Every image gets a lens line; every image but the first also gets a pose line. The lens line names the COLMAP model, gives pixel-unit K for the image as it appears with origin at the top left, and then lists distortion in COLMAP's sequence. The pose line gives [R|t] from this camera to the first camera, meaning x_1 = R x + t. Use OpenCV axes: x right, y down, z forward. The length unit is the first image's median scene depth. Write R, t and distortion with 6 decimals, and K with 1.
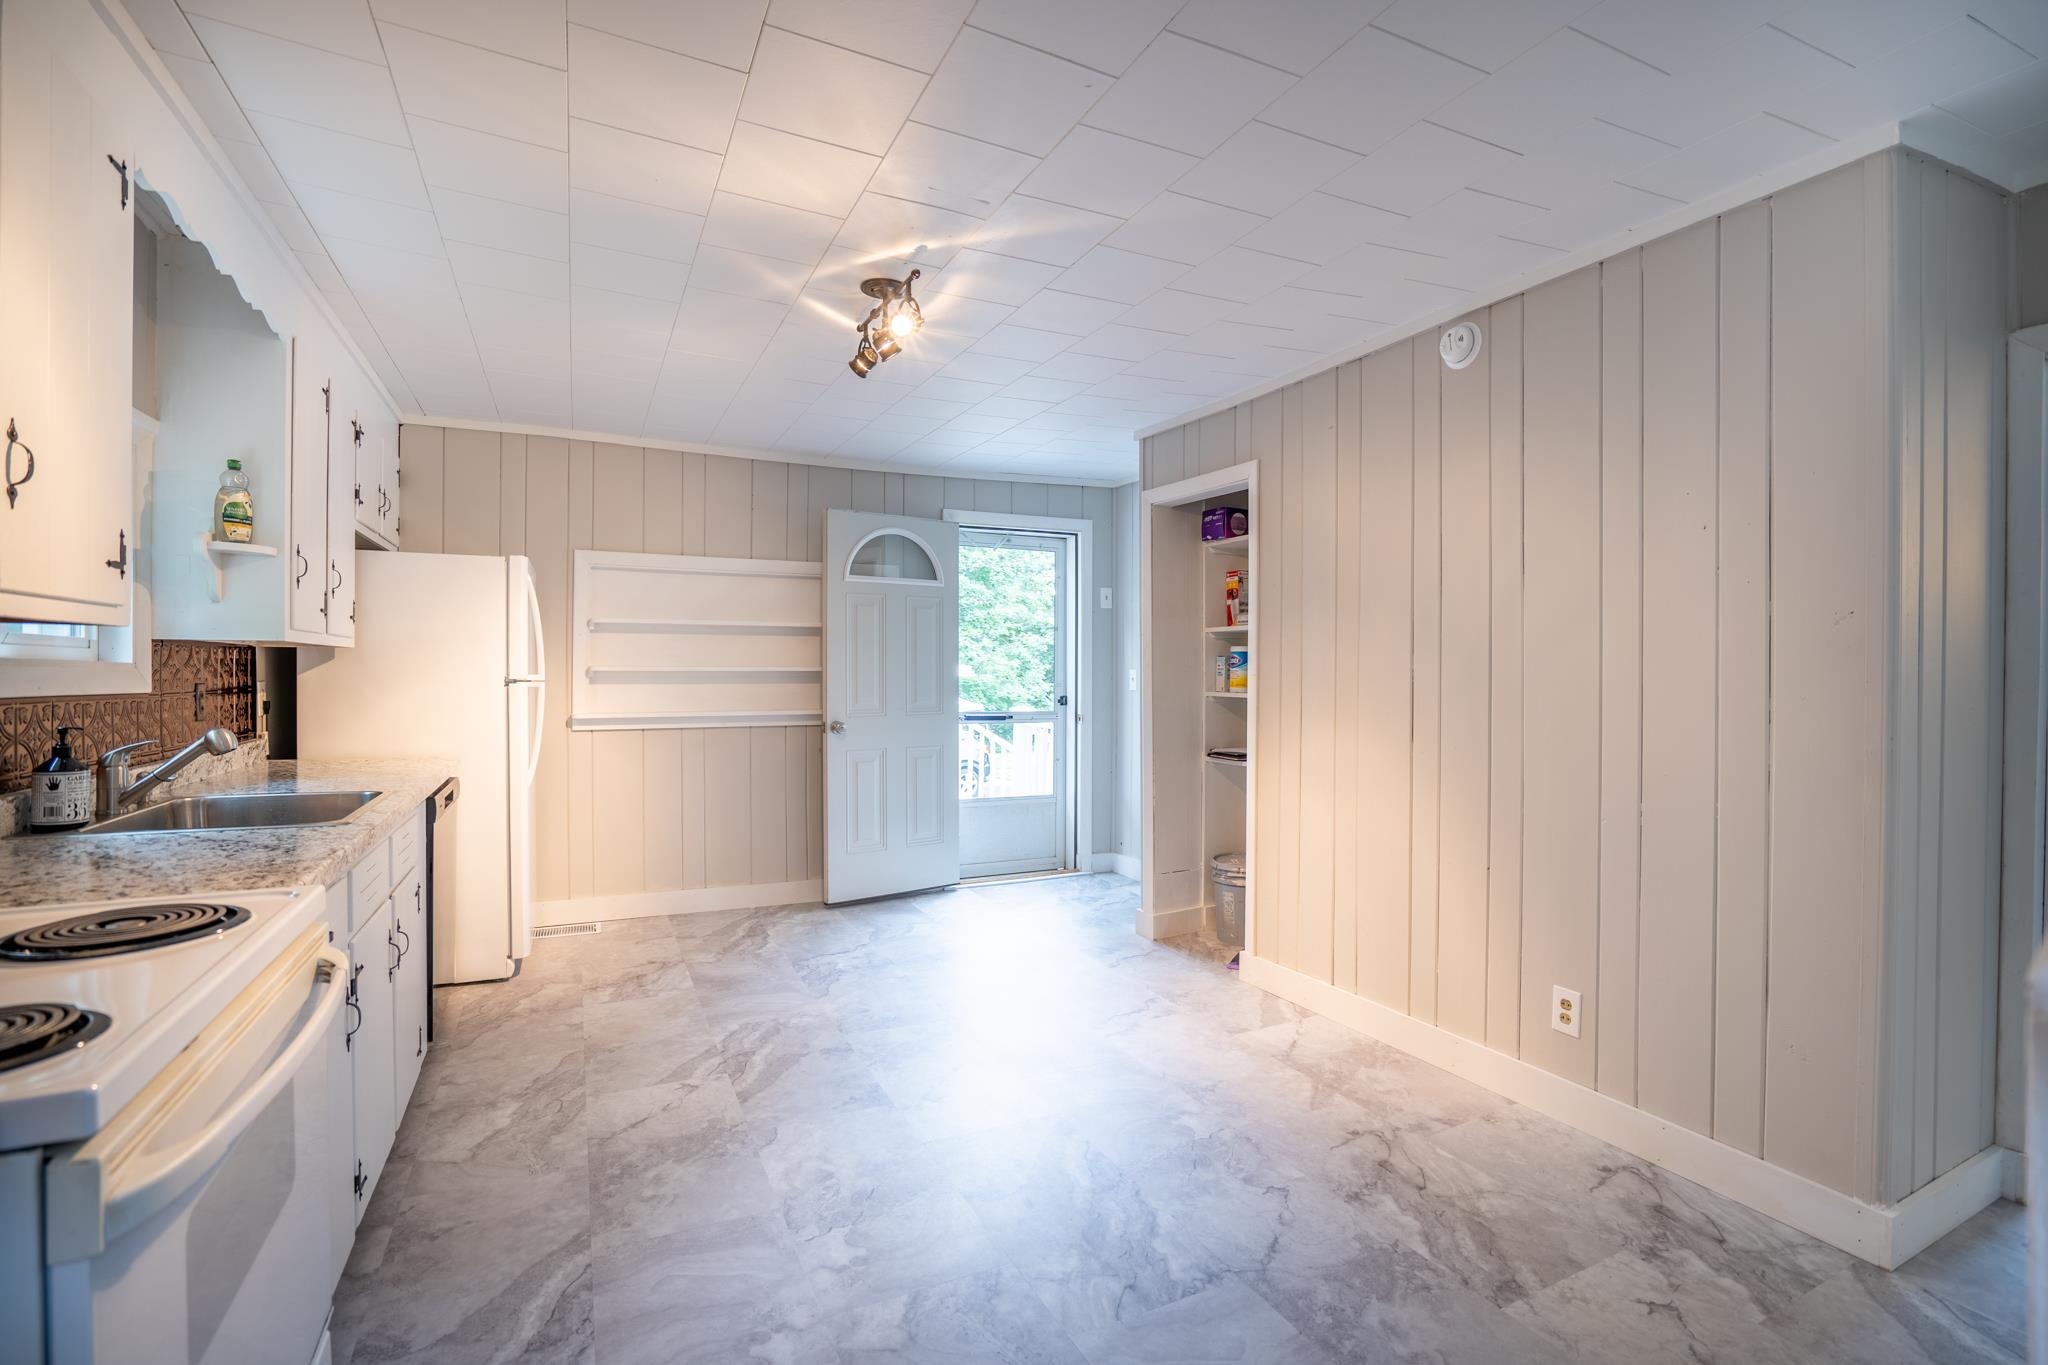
lens RADIAL K [[947.6, 0, 1031.4], [0, 947.6, 681.0], [0, 0, 1]] dist [-0.064436, 0.025804]
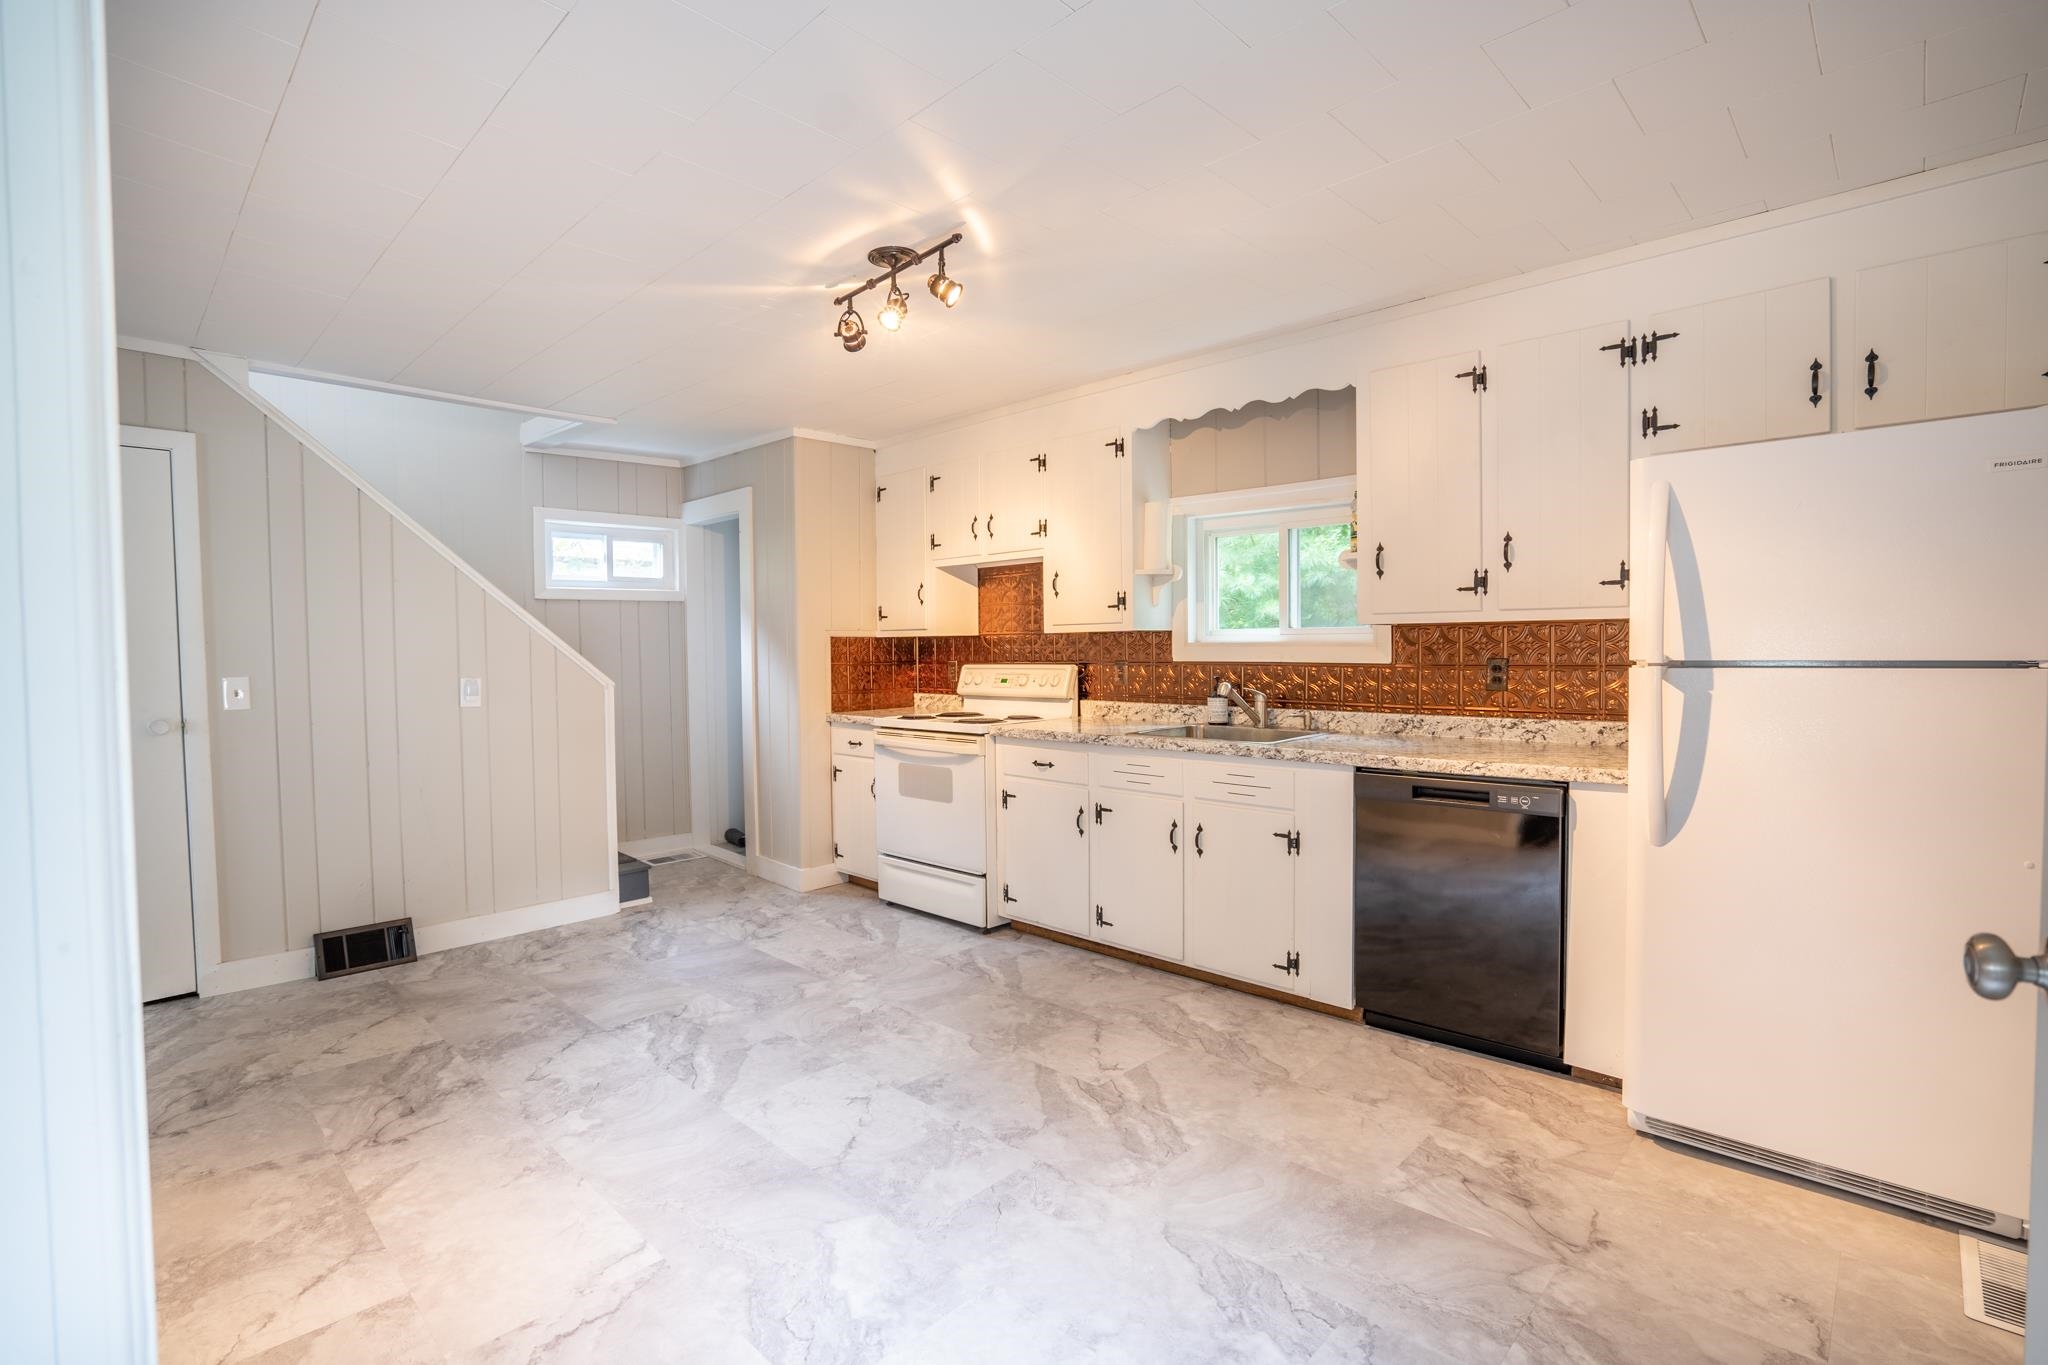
lens RADIAL K [[947.6, 0, 1031.4], [0, 947.6, 681.0], [0, 0, 1]] dist [-0.064436, 0.025804]
pose [[-0.938766, 0.018690, -0.344048, 0.048722], [0.004267, 0.999082, 0.042631, -0.021137], [0.344529, 0.038553, -0.937984, 1.916641]]
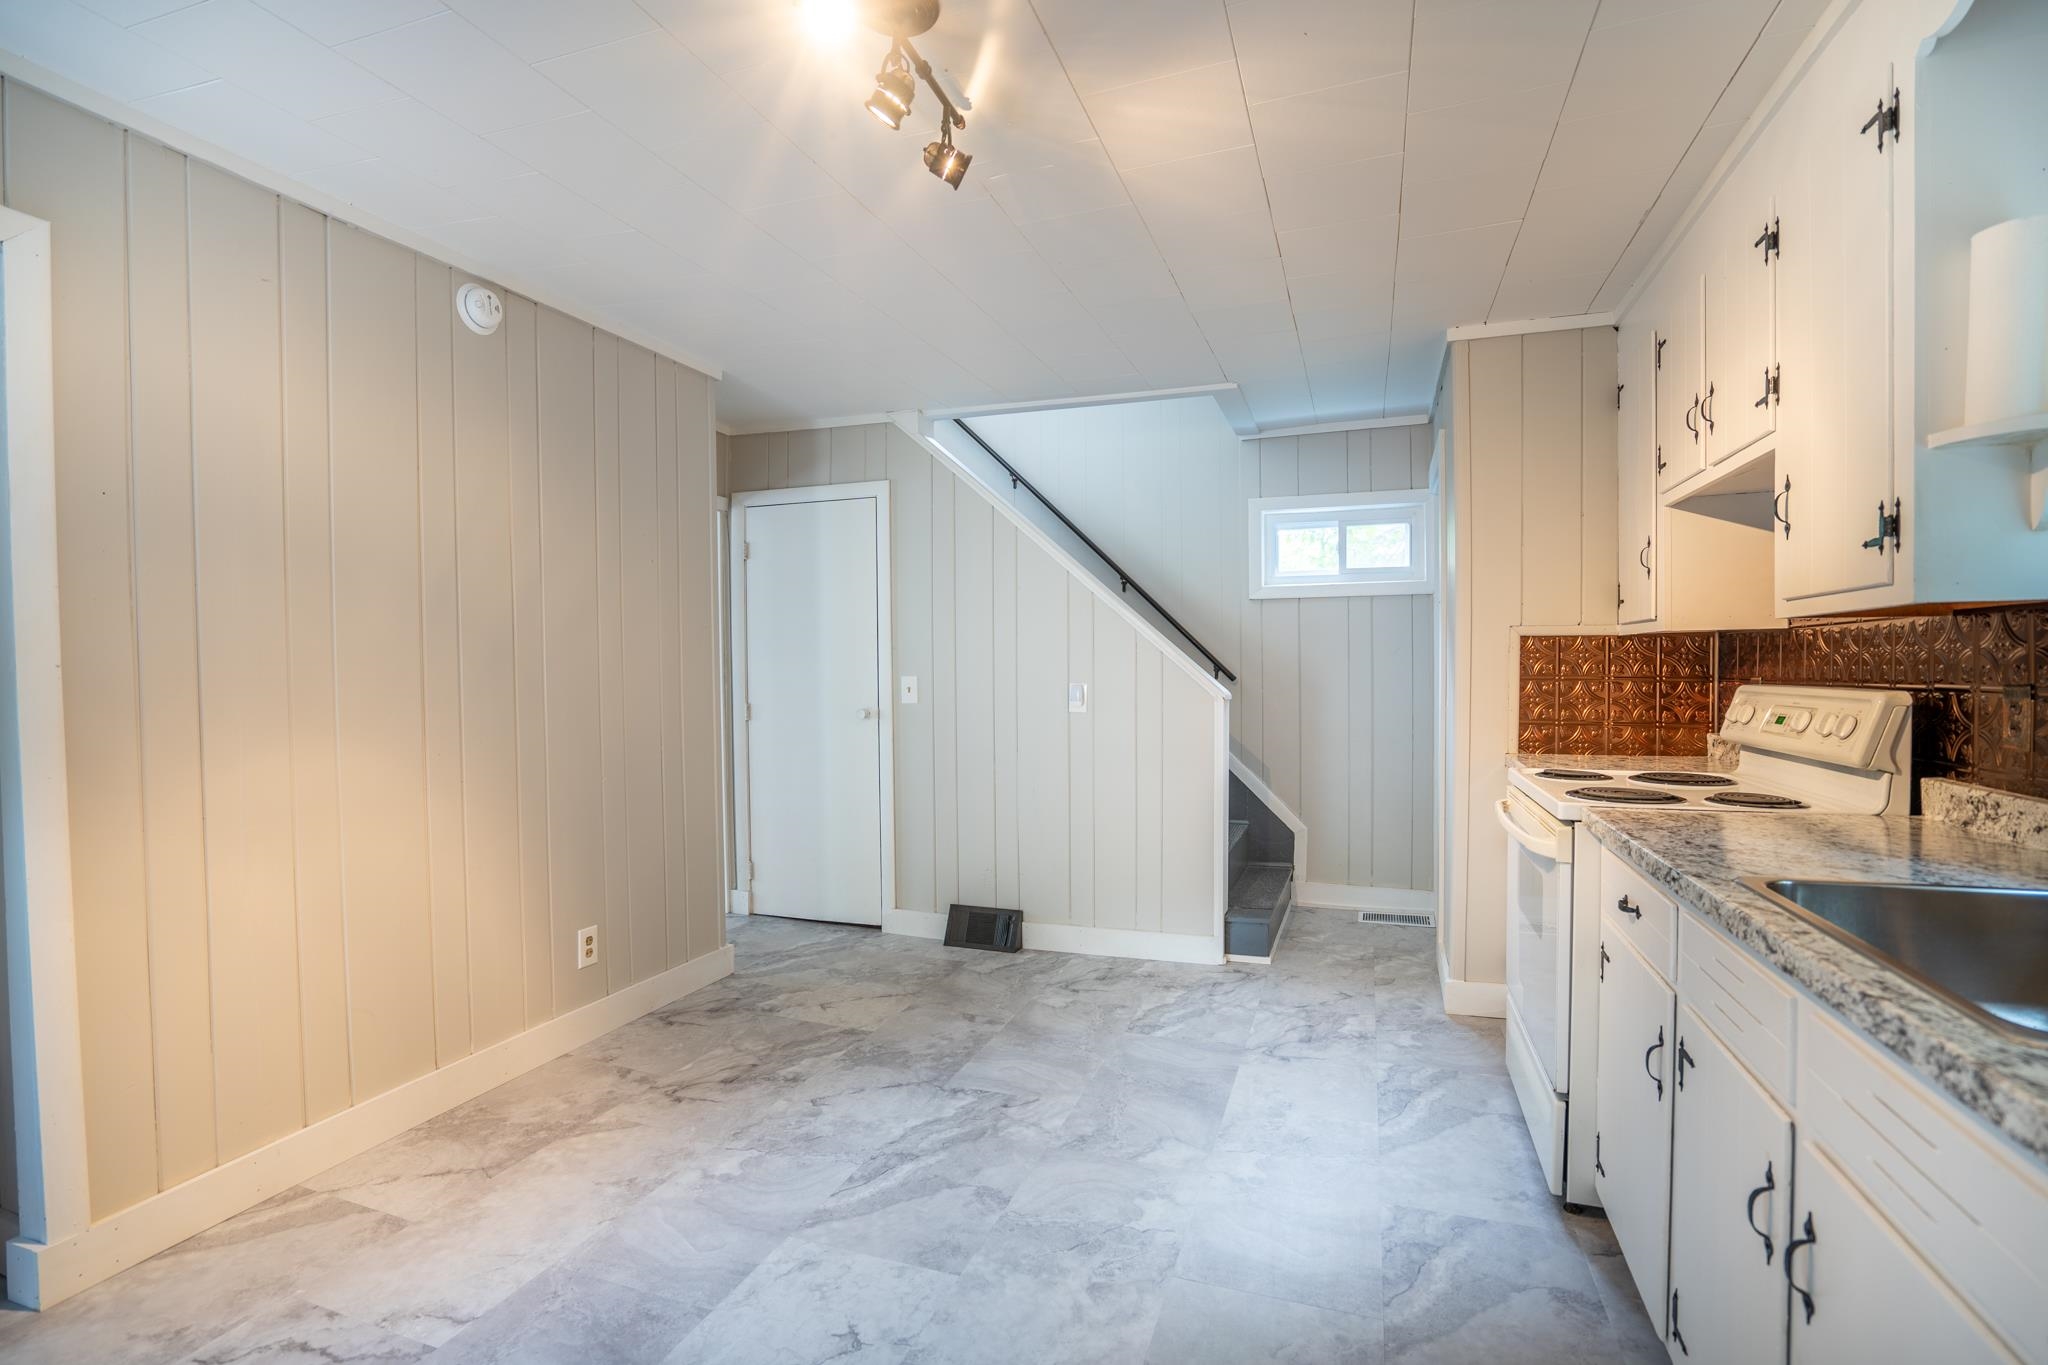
lens RADIAL K [[947.6, 0, 1031.4], [0, 947.6, 681.0], [0, 0, 1]] dist [-0.064436, 0.025804]
pose [[-0.701889, -0.013208, 0.712164, -0.616449], [0.007908, 0.999622, 0.026333, -0.009353], [-0.712242, 0.024115, -0.701519, 1.320089]]
